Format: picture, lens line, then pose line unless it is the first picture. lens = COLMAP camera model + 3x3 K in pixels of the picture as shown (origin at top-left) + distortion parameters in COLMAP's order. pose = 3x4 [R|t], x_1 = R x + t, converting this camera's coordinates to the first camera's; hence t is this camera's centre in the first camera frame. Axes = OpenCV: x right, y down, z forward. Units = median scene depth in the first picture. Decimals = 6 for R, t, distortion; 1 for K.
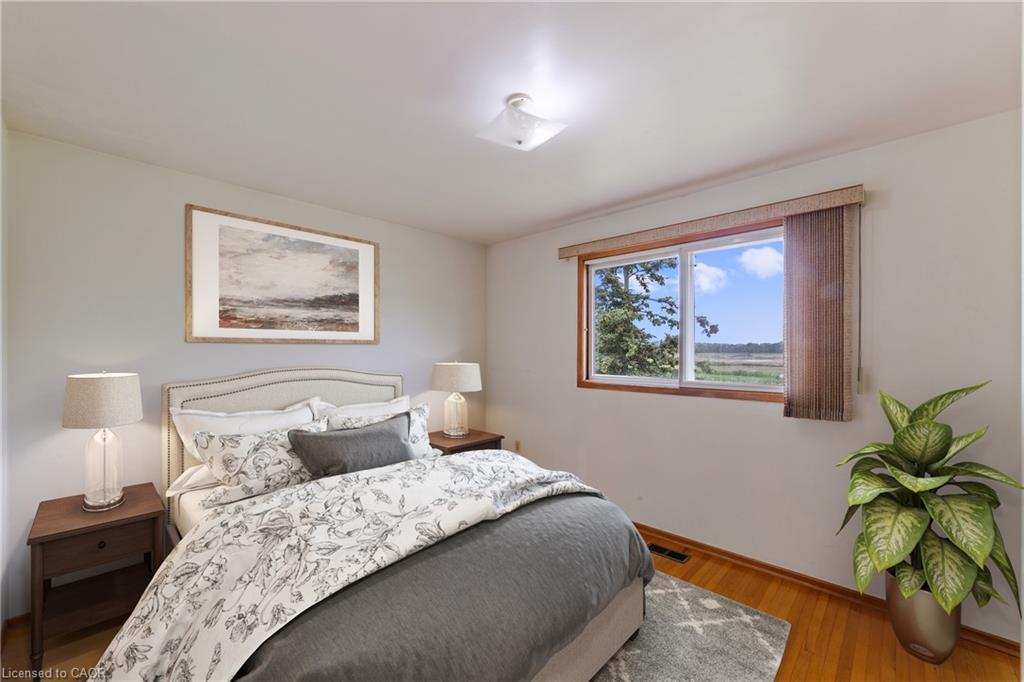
lens RADIAL K [[401.8, 0, 504.4], [0, 401.8, 346.1], [0, 0, 1]] dist [-0.002304, 0.002282]
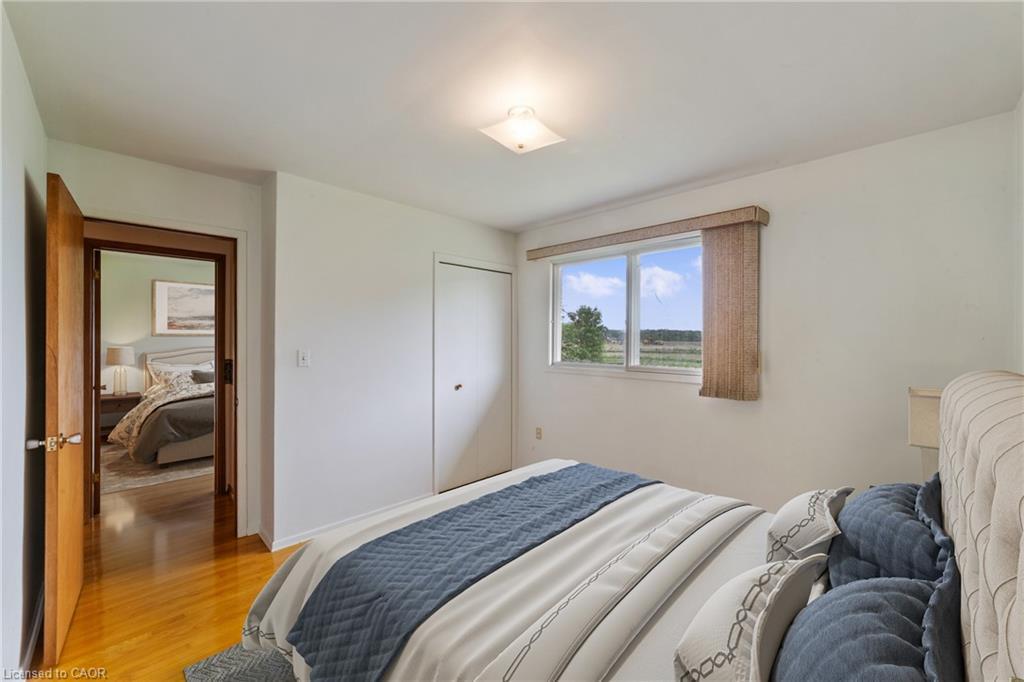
lens RADIAL K [[377.6, 0, 520.1], [0, 377.6, 338.6], [0, 0, 1]] dist [-0.019336, -0.000091]
pose [[0.999727, -0.009299, 0.021448, 1.312537], [0.009150, 0.999933, 0.007032, 0.011789], [-0.021512, -0.006834, 0.999745, -1.229439]]
